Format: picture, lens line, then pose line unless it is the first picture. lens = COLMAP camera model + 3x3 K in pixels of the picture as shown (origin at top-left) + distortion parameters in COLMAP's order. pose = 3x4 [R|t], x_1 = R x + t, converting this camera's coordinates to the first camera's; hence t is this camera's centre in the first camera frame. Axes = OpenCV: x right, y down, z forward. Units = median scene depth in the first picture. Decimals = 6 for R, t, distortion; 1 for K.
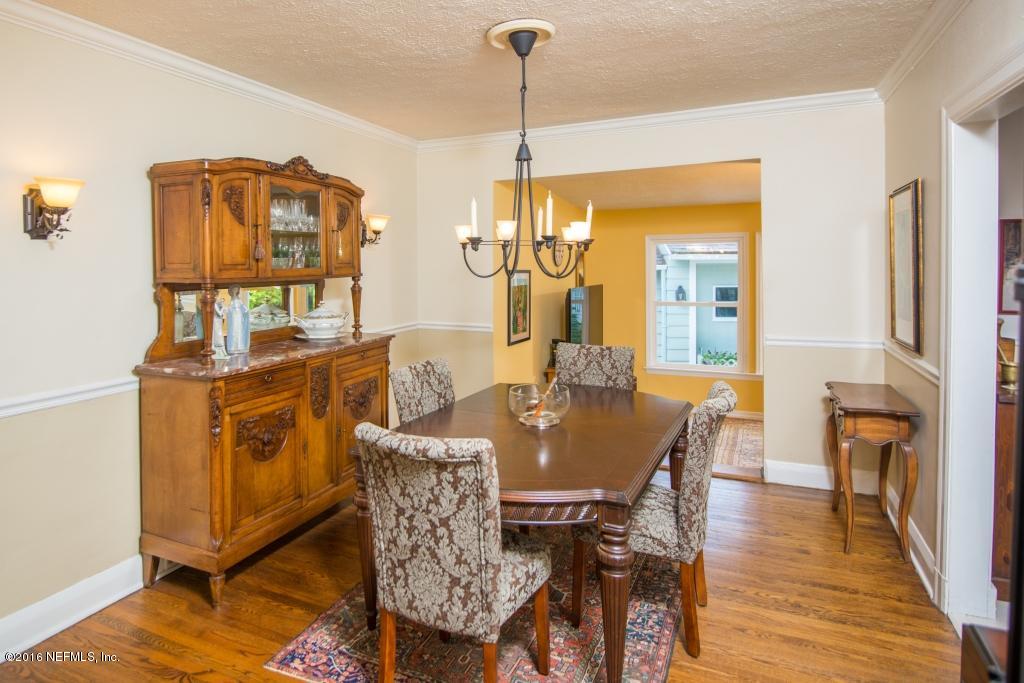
lens RADIAL K [[575.1, 0, 510.8], [0, 575.1, 274.9], [0, 0, 1]] dist [-0.003618, -0.001712]
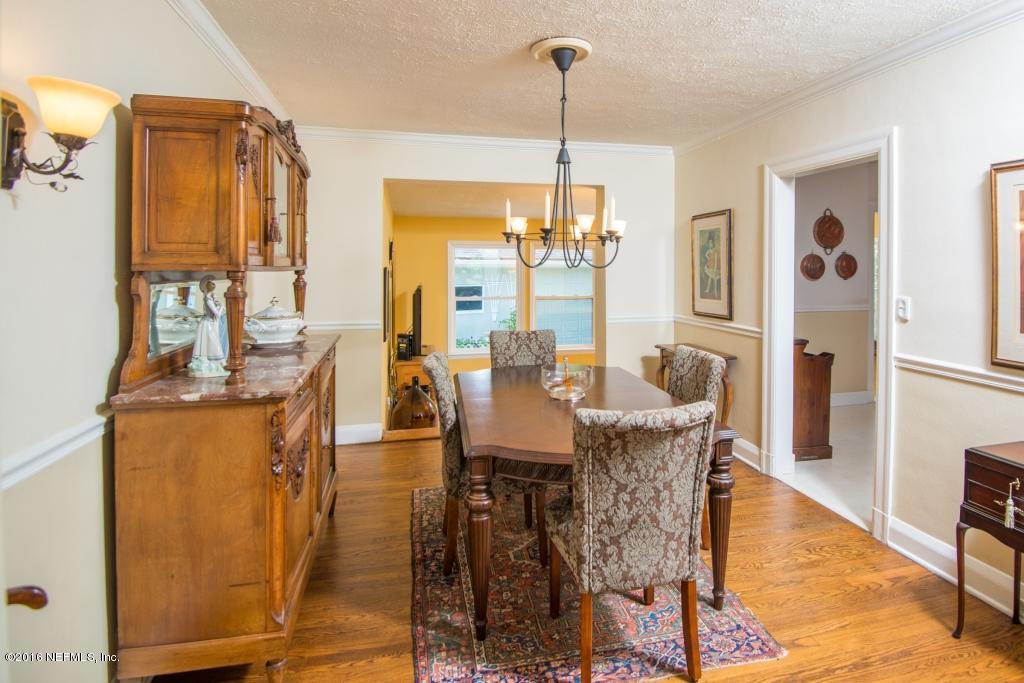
lens RADIAL K [[495.7, 0, 512.0], [0, 495.7, 273.4], [0, 0, 1]] dist [0.001799, -0.017163]
pose [[0.800043, 0.003513, 0.599933, -0.654373], [0.004931, 0.999911, -0.012430, 0.027445], [-0.599923, 0.012903, 0.799954, 0.298800]]
